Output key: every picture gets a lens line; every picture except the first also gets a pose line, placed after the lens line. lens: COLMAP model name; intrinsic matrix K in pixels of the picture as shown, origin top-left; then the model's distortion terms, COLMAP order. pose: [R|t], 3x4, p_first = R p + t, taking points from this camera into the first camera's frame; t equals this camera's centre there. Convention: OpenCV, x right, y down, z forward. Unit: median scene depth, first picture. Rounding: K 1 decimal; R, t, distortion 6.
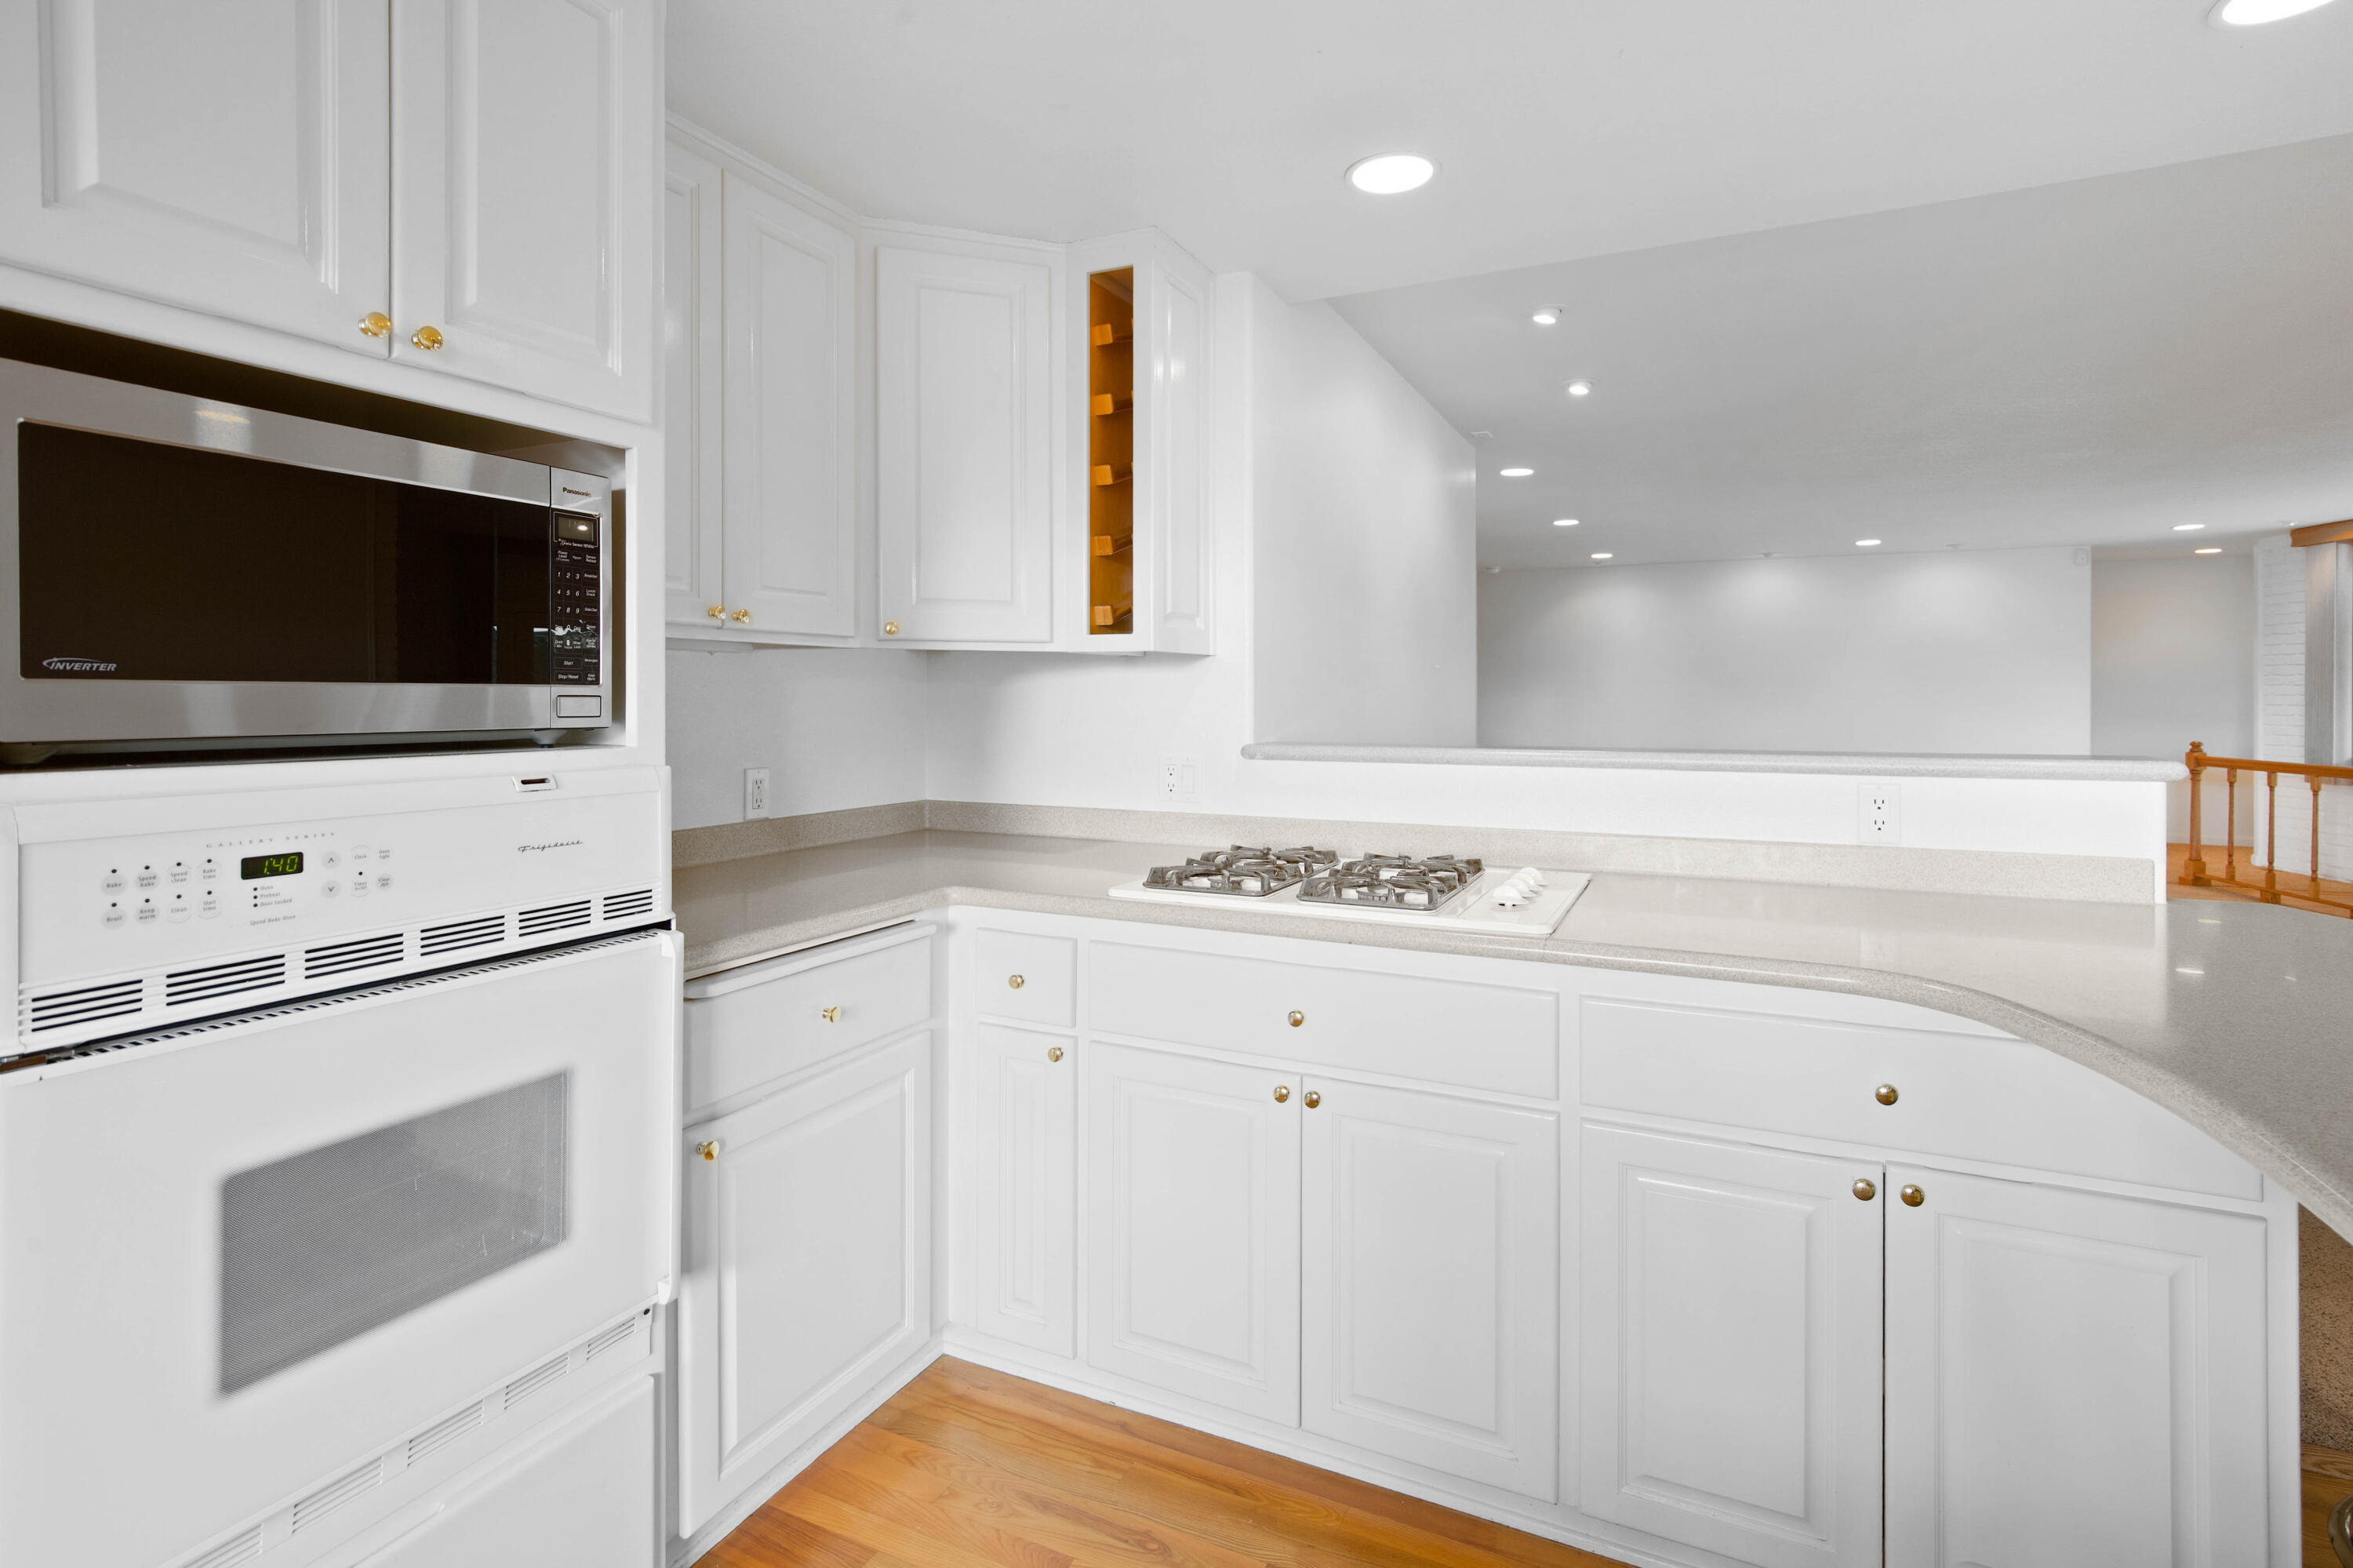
lens RADIAL K [[1147.9, 0, 1164.6], [0, 1147.9, 713.8], [0, 0, 1]] dist [-0.001267, -0.000265]
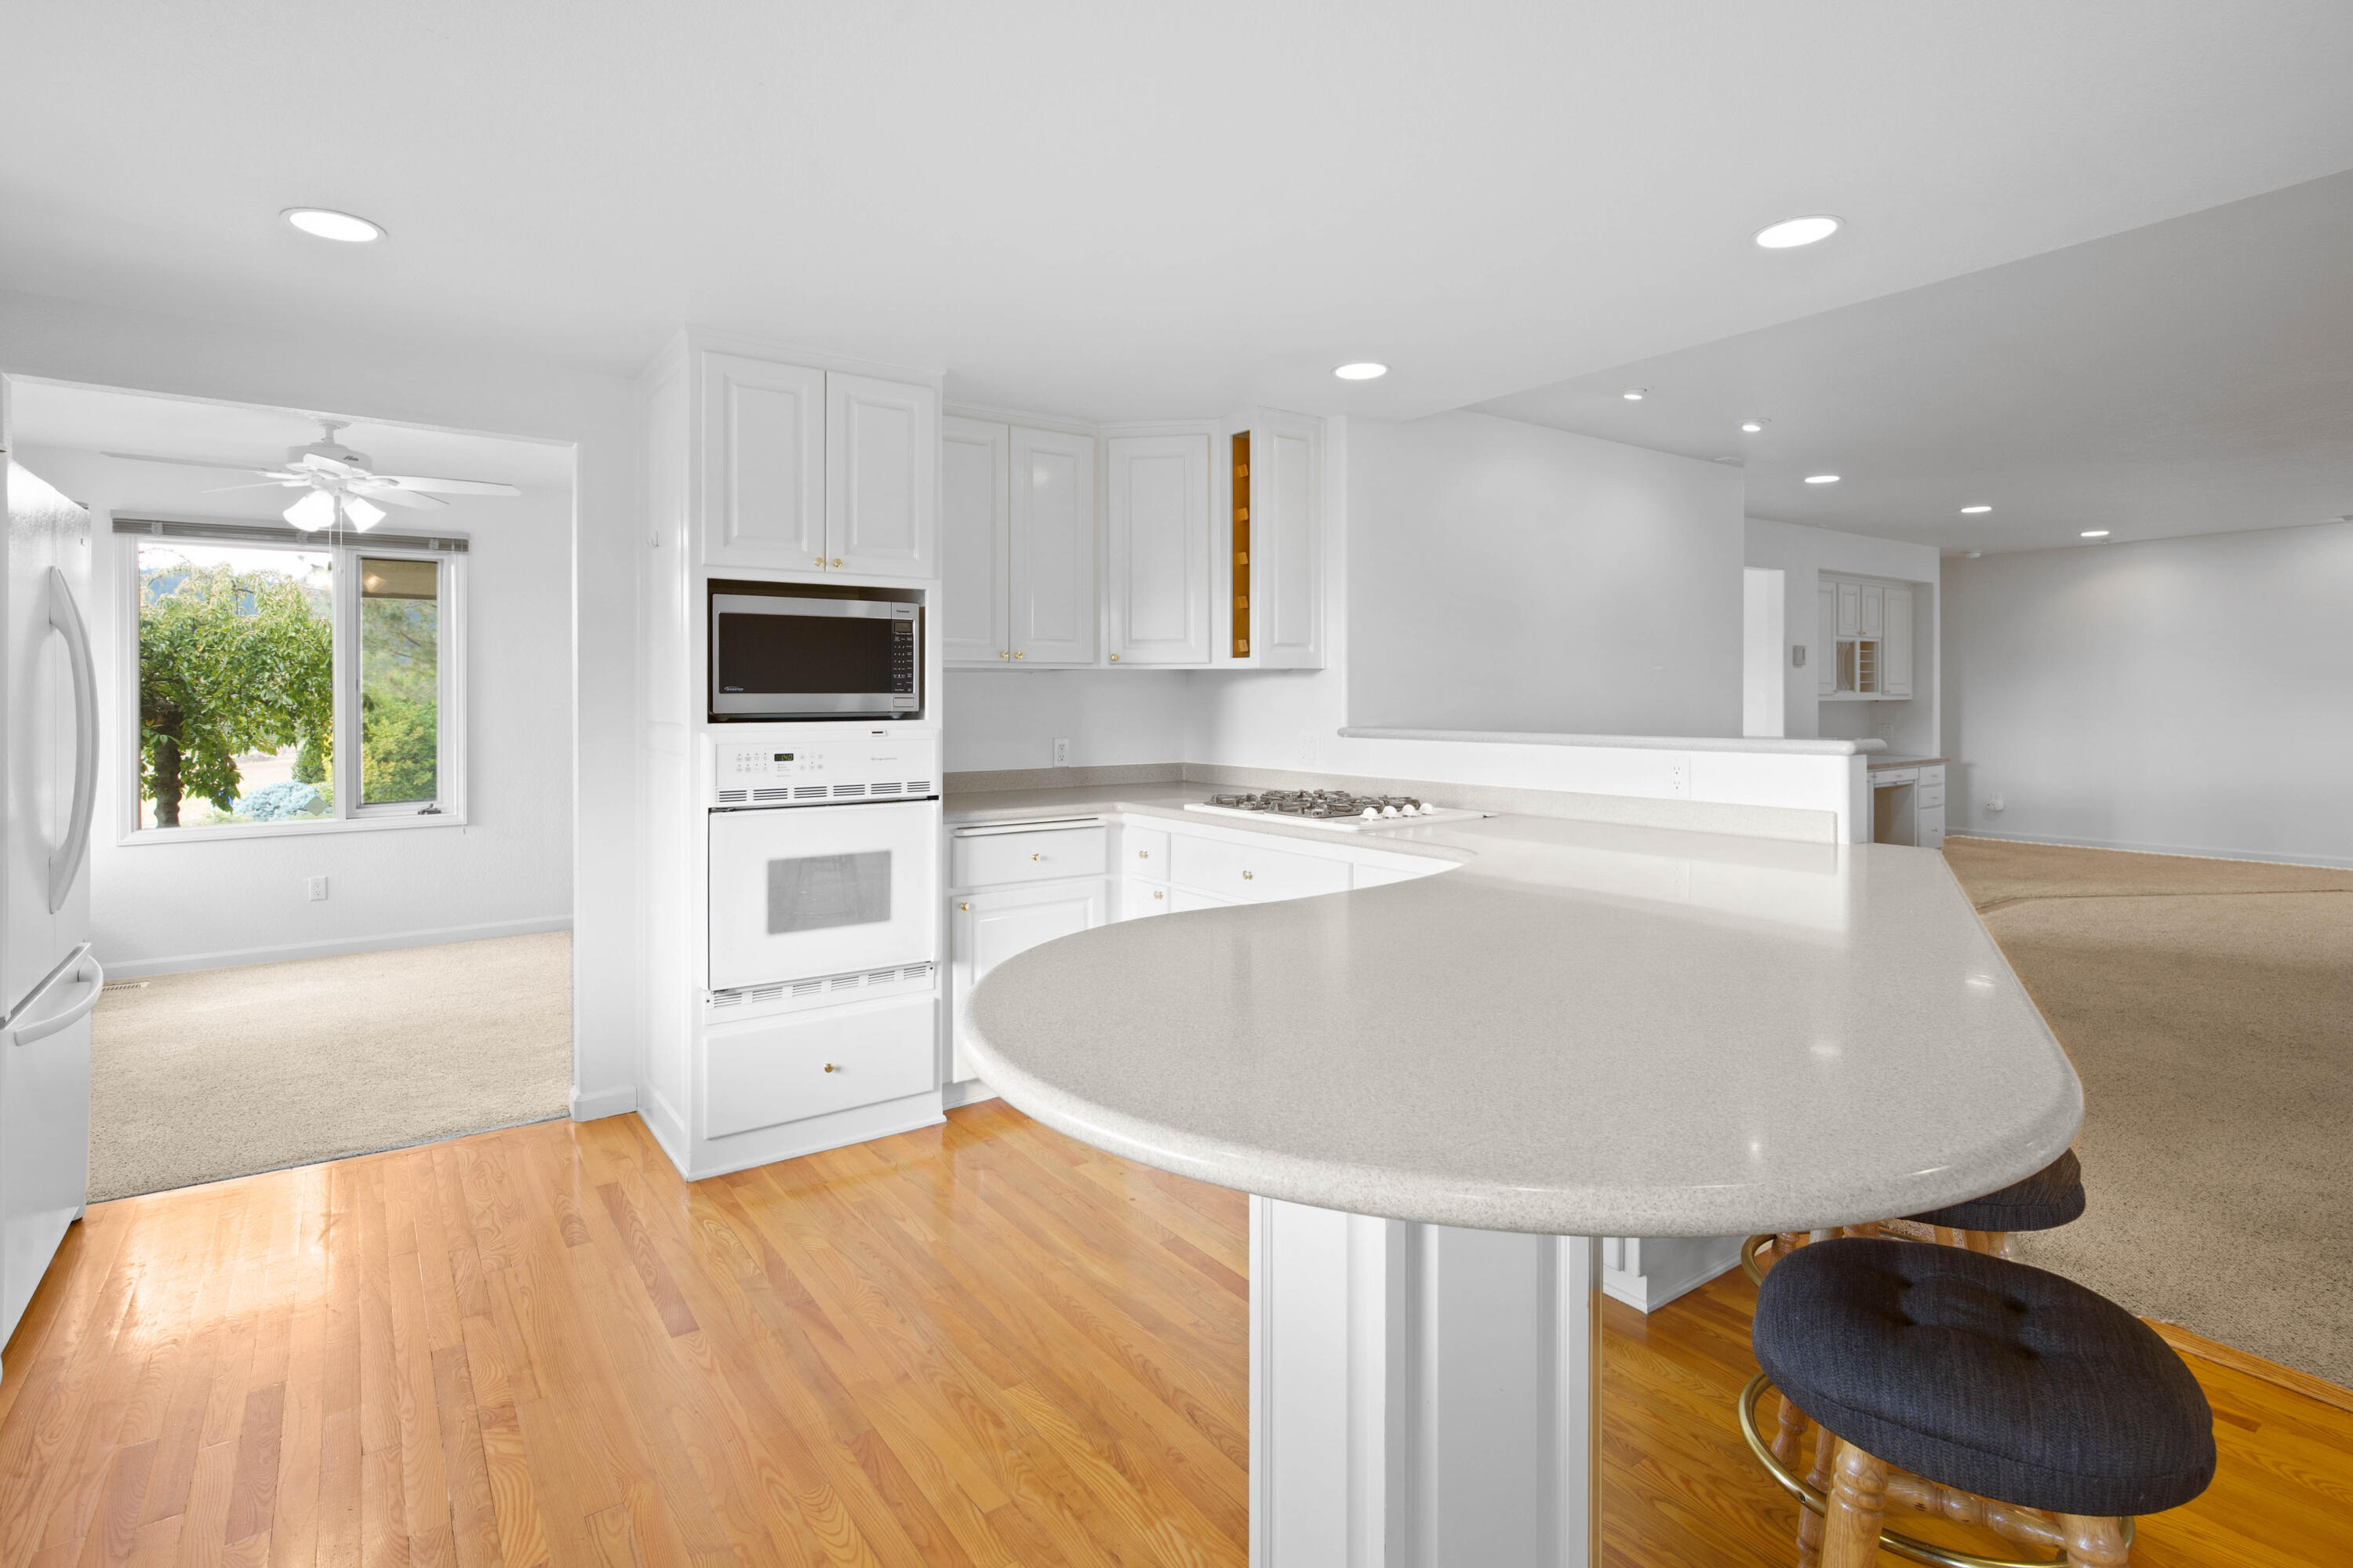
lens RADIAL K [[1147.9, 0, 1164.6], [0, 1147.9, 713.8], [0, 0, 1]] dist [-0.001267, -0.000265]
pose [[0.877399, 0.003595, -0.479749, 0.798099], [-0.002674, 0.999993, 0.002603, 0.006917], [0.479755, -0.001001, 0.877402, -0.593088]]
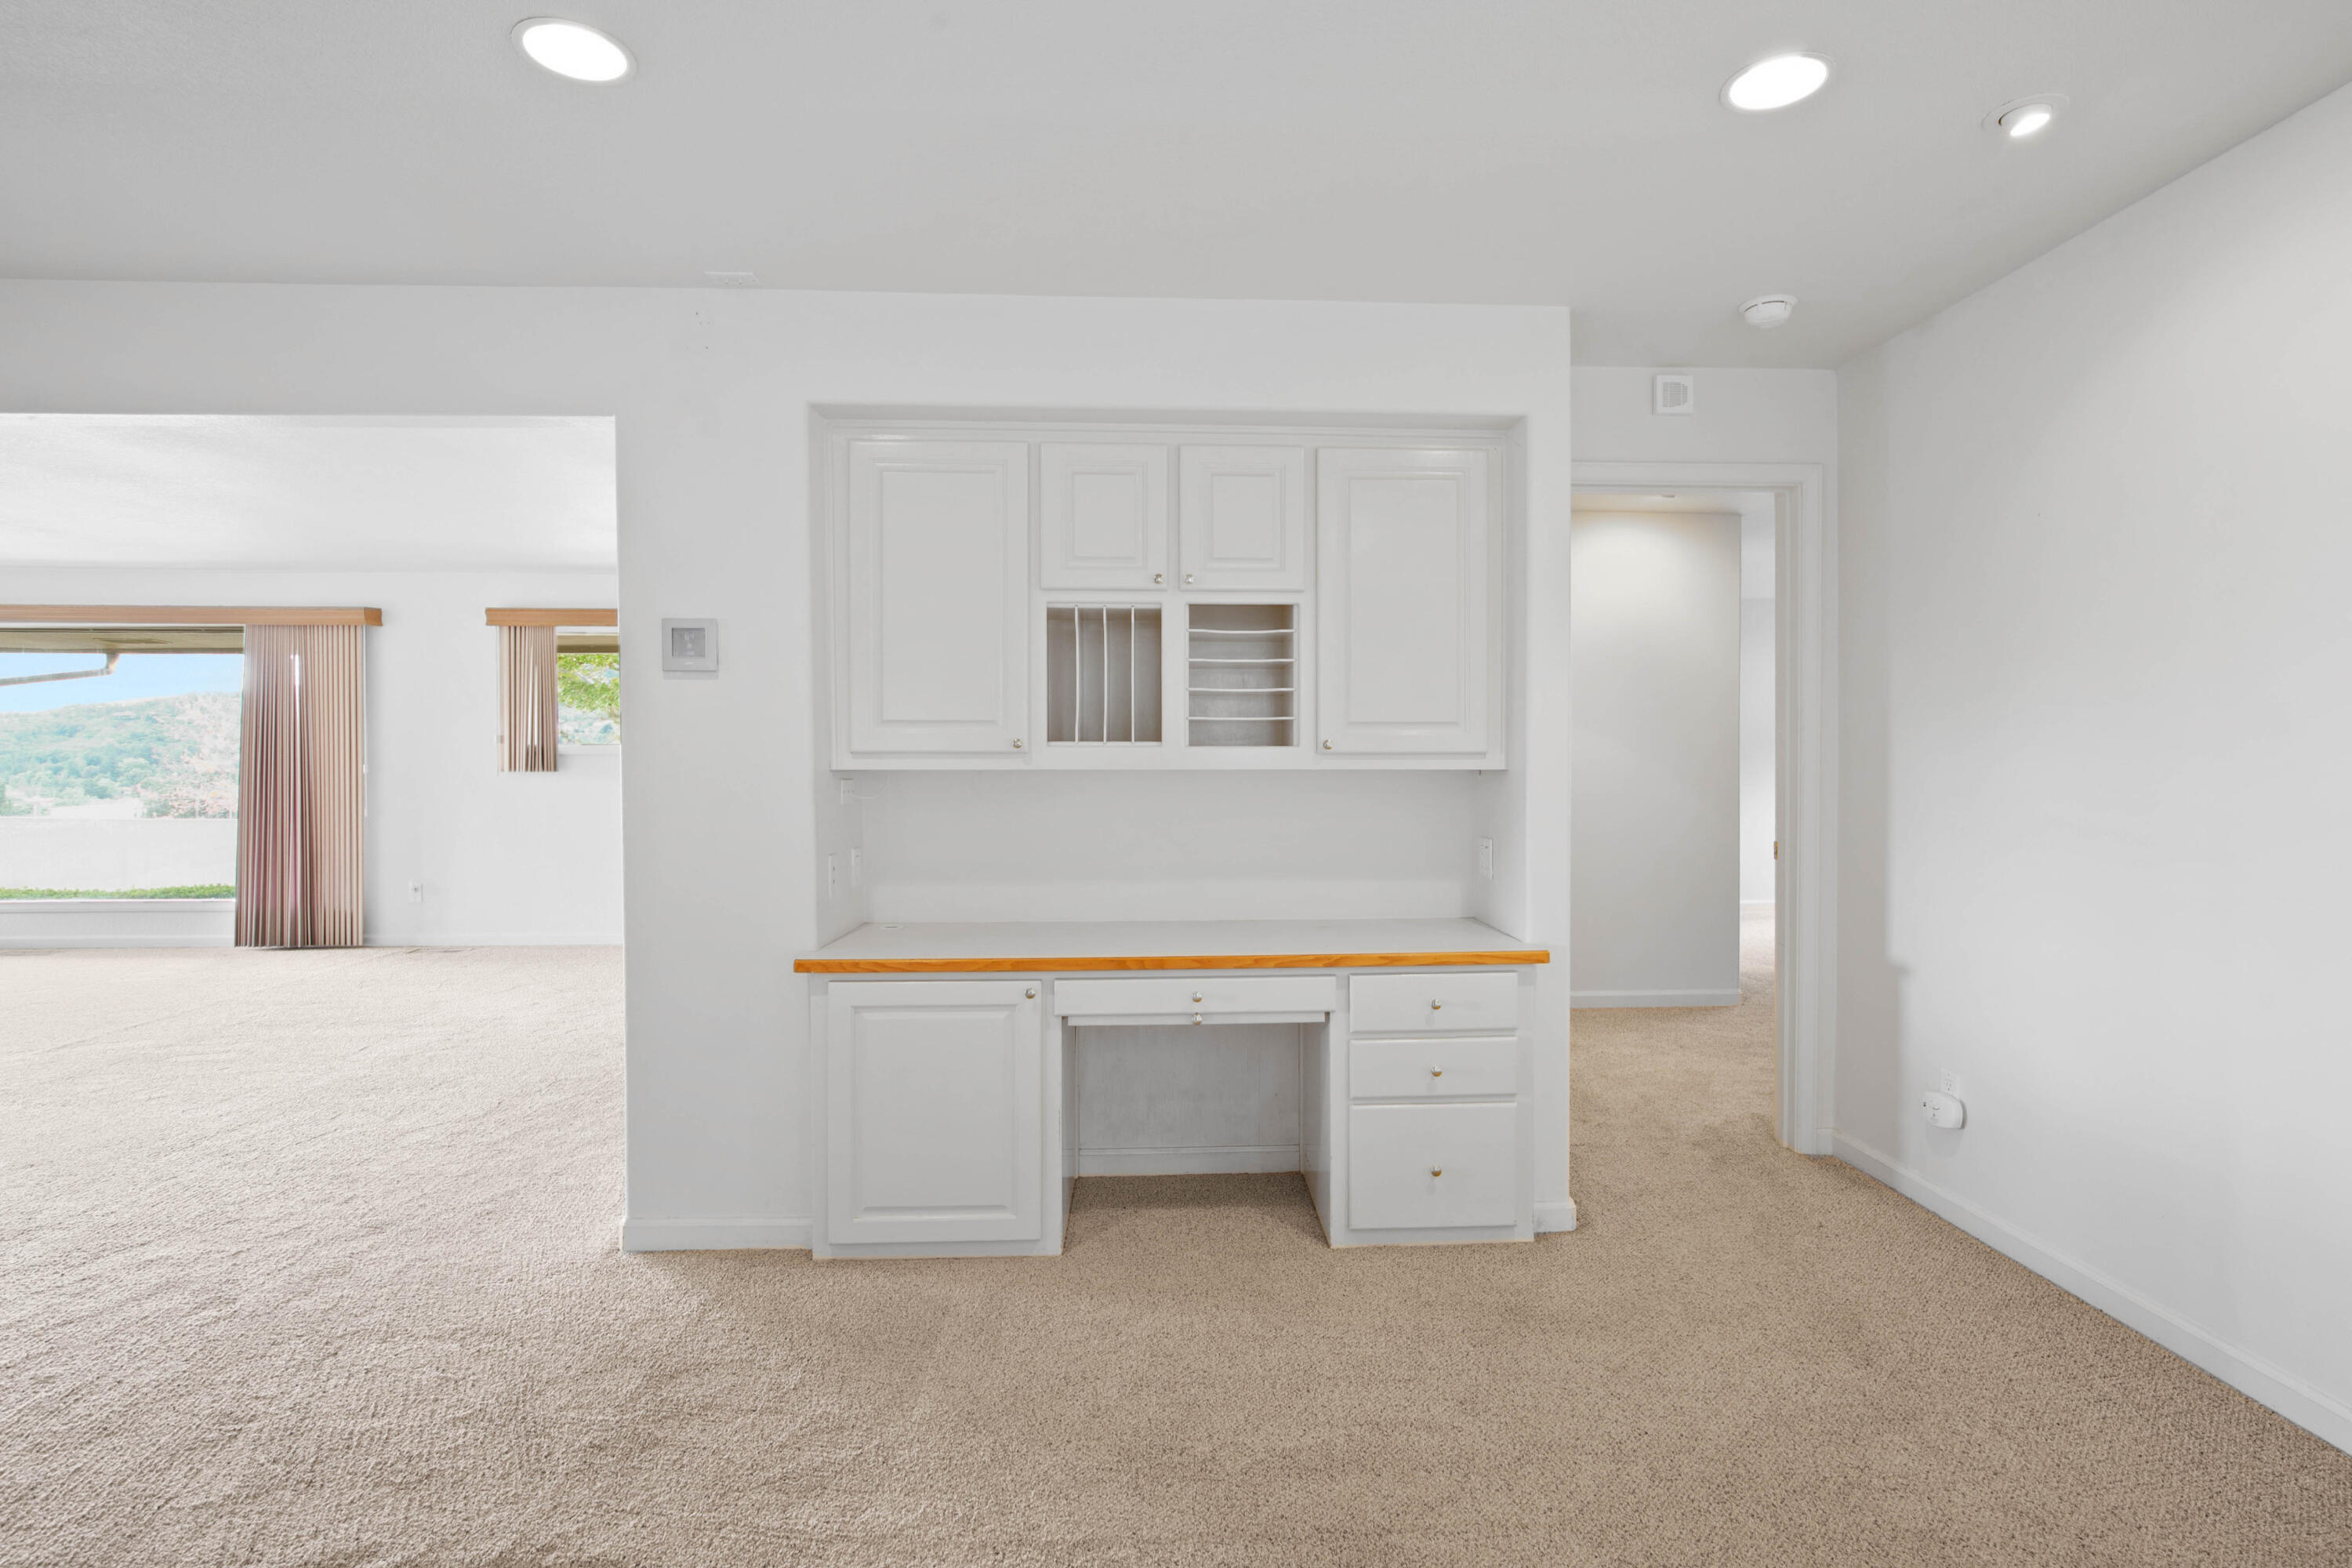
lens RADIAL K [[1115.3, 0, 1325.2], [0, 1115.3, 765.7], [0, 0, 1]] dist [-0.001146, 0.000020]
pose [[0.493737, -0.001000, -0.869610, 2.382090], [-0.009619, 0.999932, -0.006611, -0.036045], [0.869558, 0.011629, 0.493694, 3.800639]]
